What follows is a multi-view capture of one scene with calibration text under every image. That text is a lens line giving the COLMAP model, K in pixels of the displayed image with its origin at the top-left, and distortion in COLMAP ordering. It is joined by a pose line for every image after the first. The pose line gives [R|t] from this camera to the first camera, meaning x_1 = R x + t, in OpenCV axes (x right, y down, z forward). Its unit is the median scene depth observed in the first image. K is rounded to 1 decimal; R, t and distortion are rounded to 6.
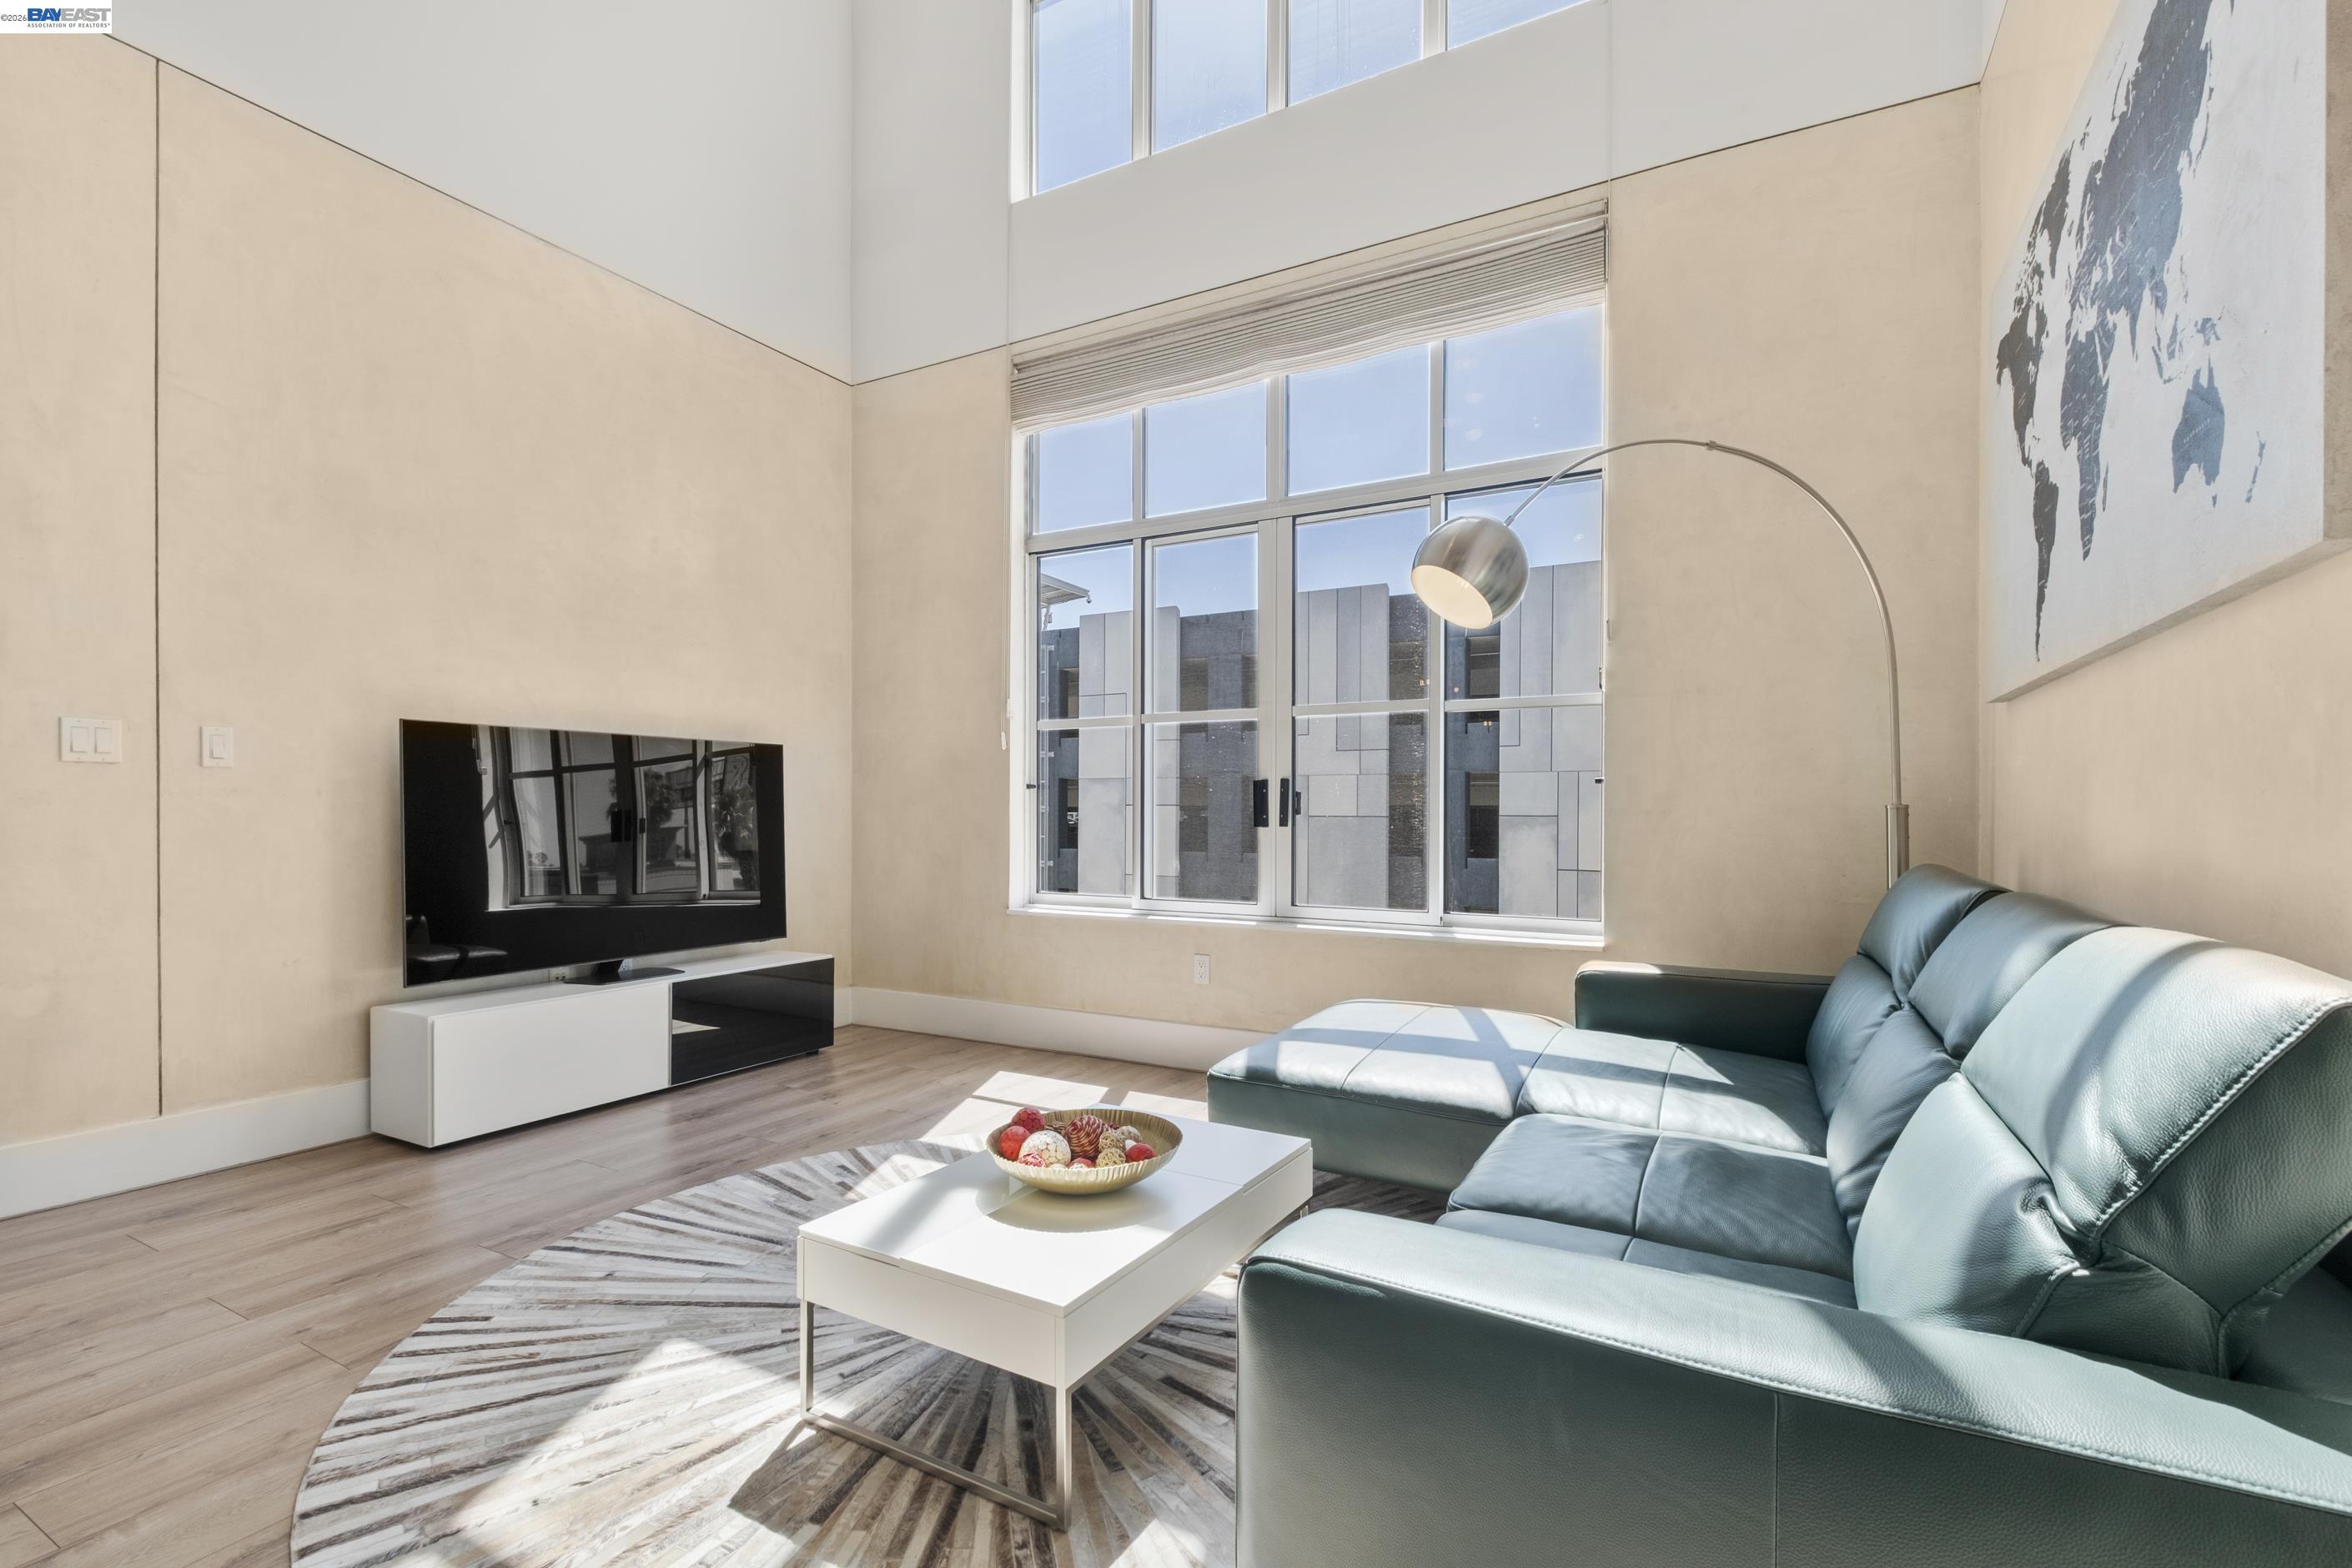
lens RADIAL K [[1038.9, 0, 1177.5], [0, 1038.9, 807.2], [0, 0, 1]] dist [-0.003784, -0.001974]
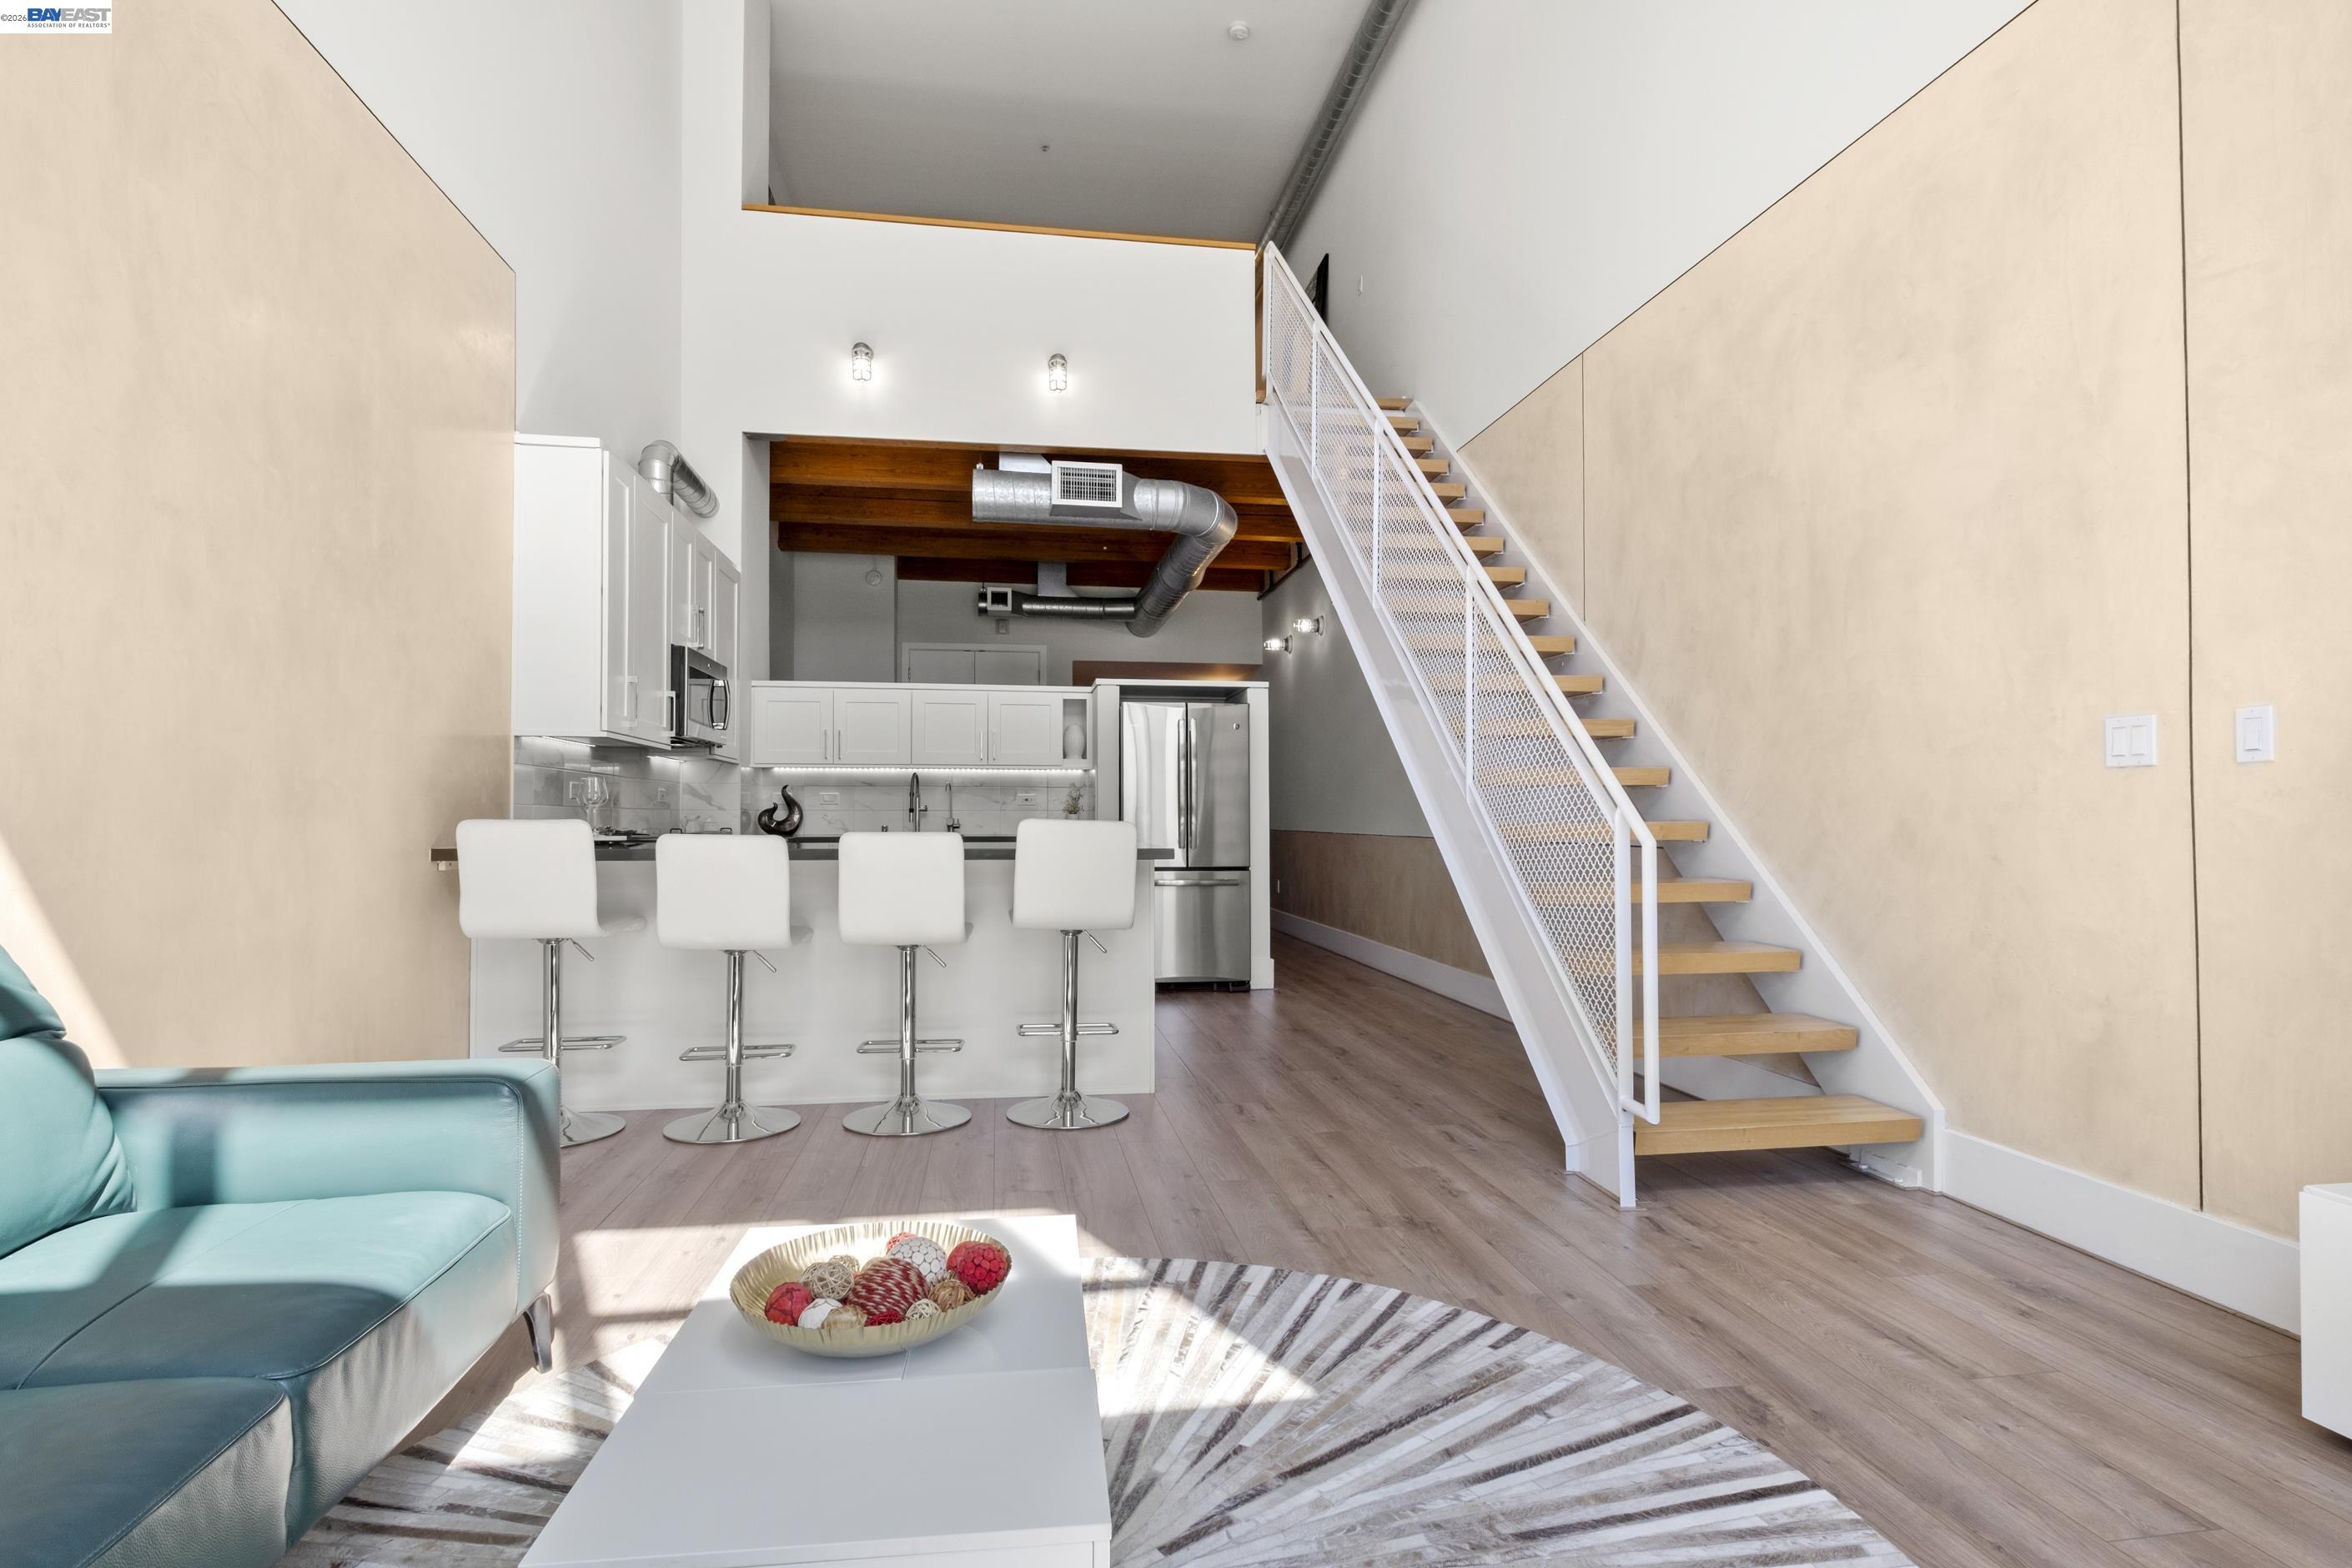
lens RADIAL K [[1134.1, 0, 1172.9], [0, 1134.1, 794.3], [0, 0, 1]] dist [-0.001701, -0.001884]
pose [[-0.789694, -0.016150, -0.613288, 0.173025], [-0.001089, 0.999689, -0.024923, 0.004408], [0.613500, -0.019014, -0.789466, 1.276425]]
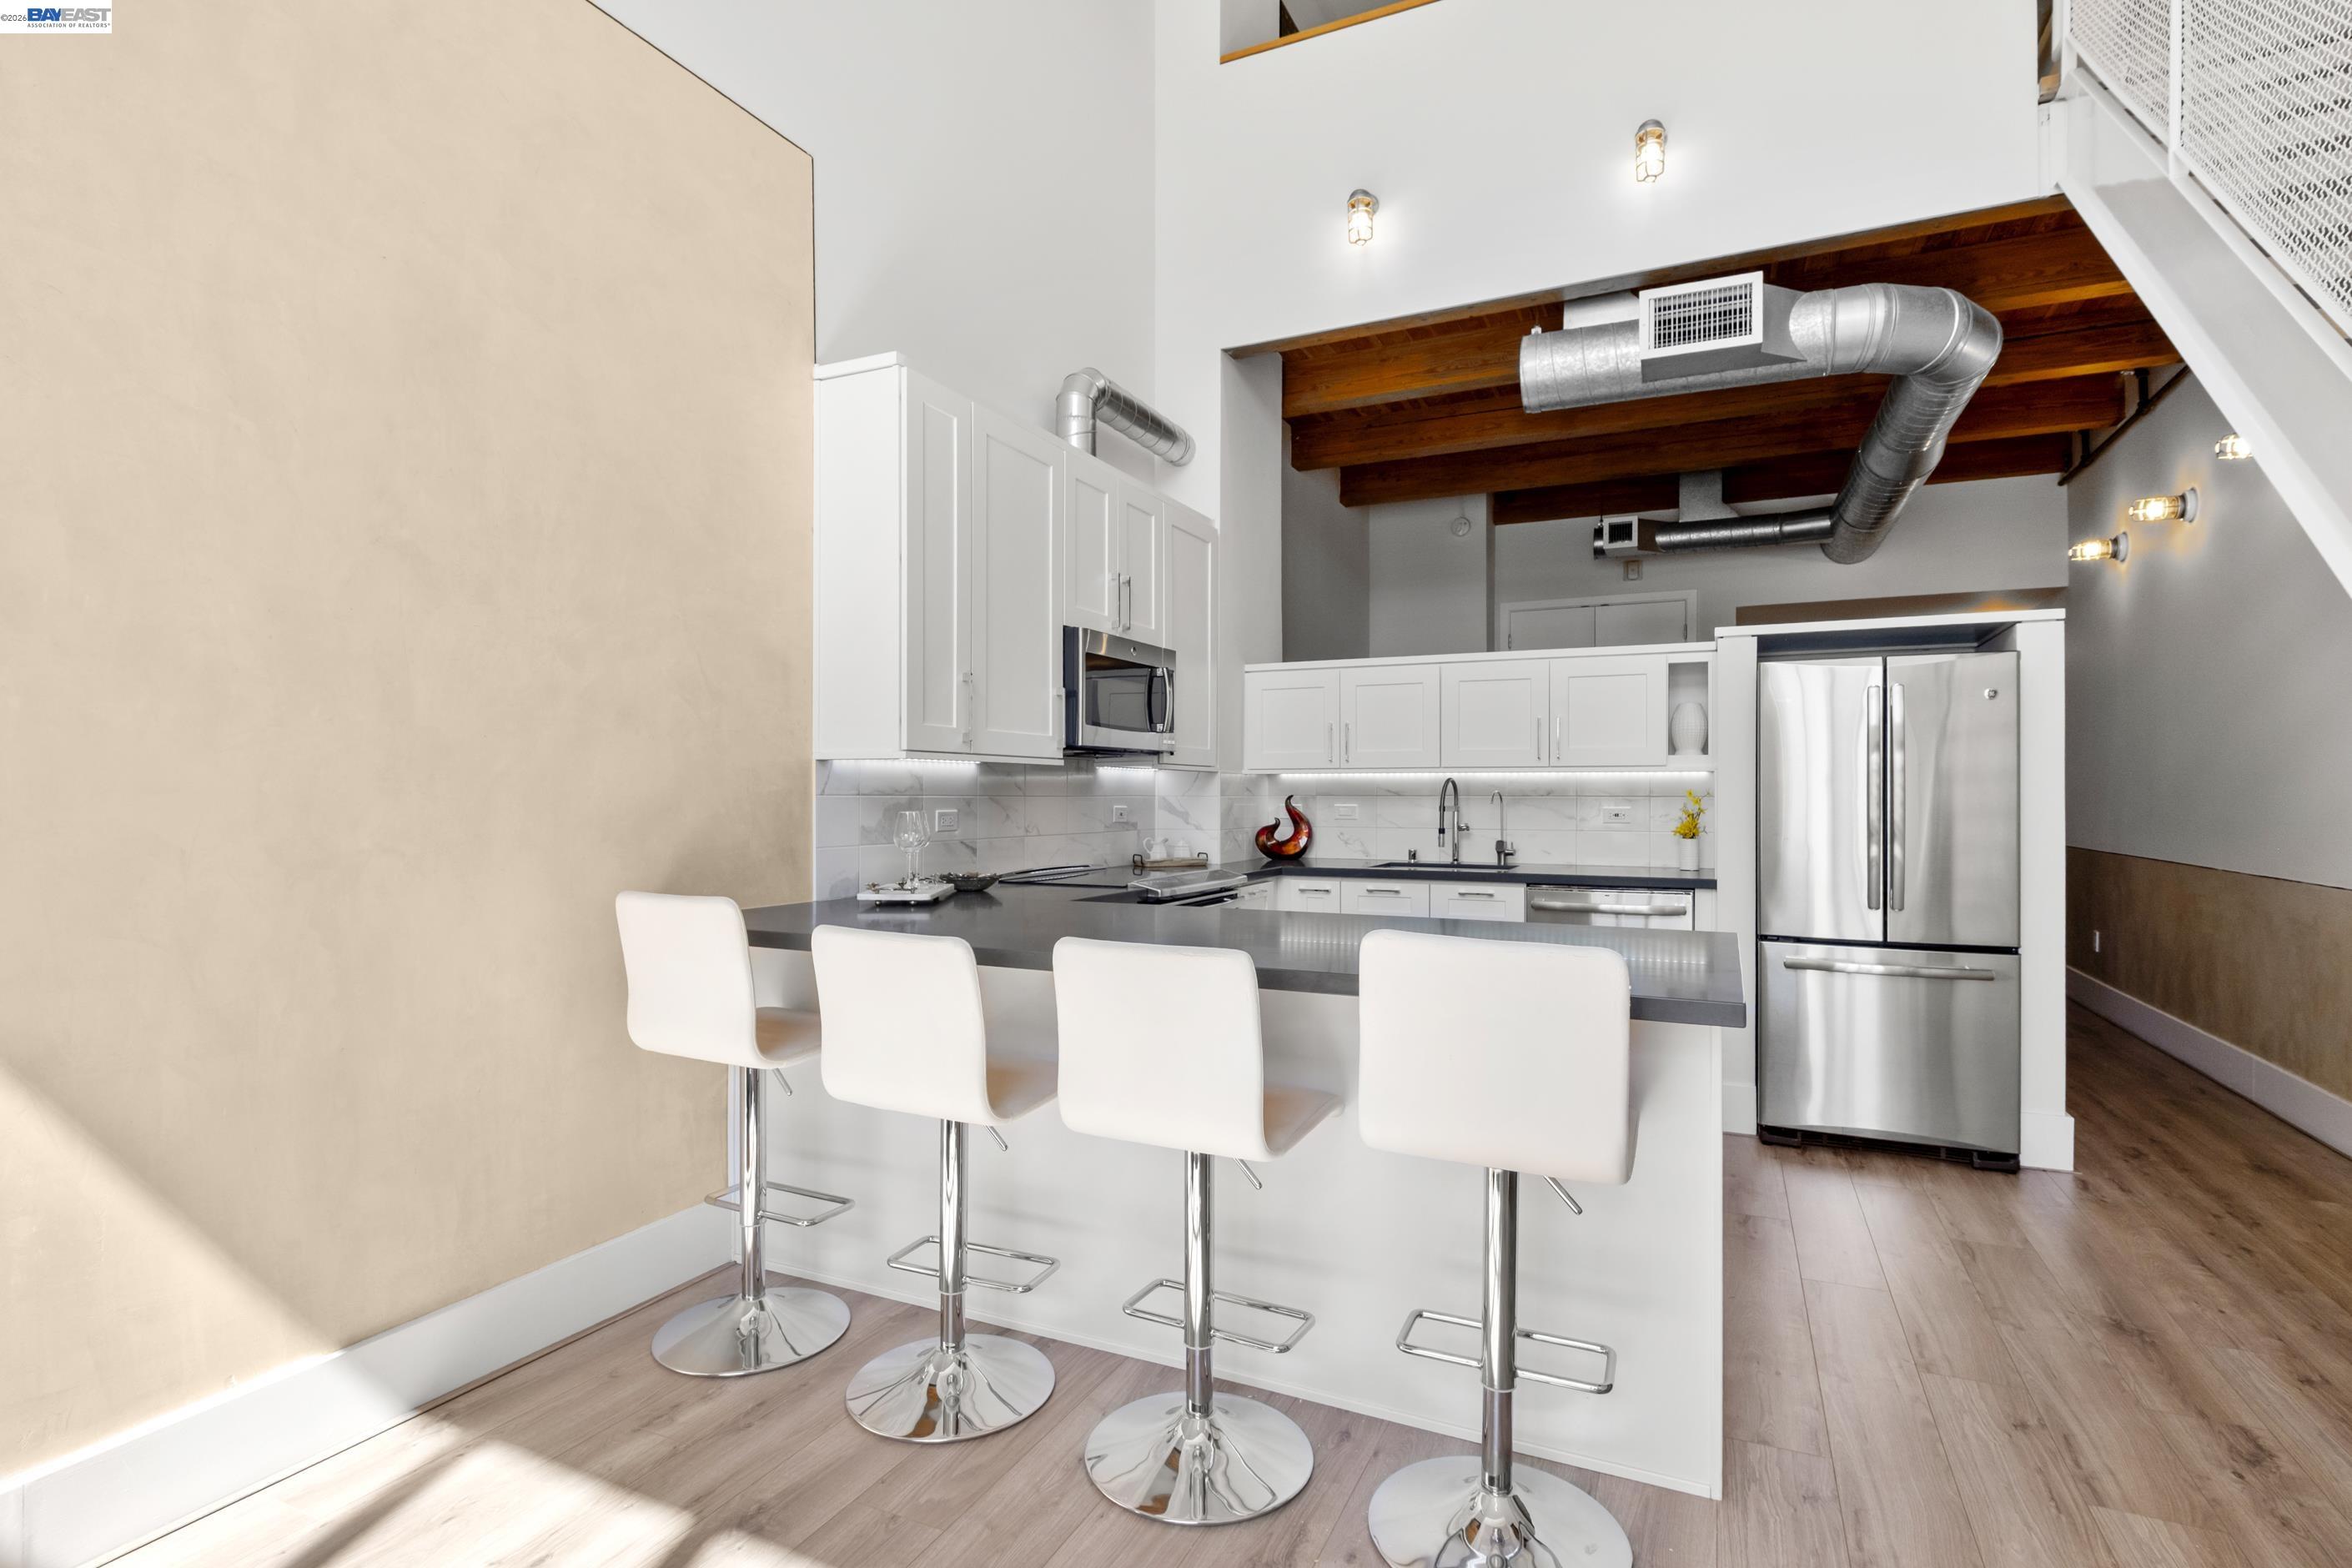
lens RADIAL K [[1134.1, 0, 1183.6], [0, 1134.1, 795.9], [0, 0, 1]] dist [-0.001701, -0.001884]
pose [[-0.997782, -0.004166, -0.066436, -0.382803], [-0.004225, 0.999991, 0.000754, -0.078470], [0.066433, 0.001033, -0.997790, 0.717052]]
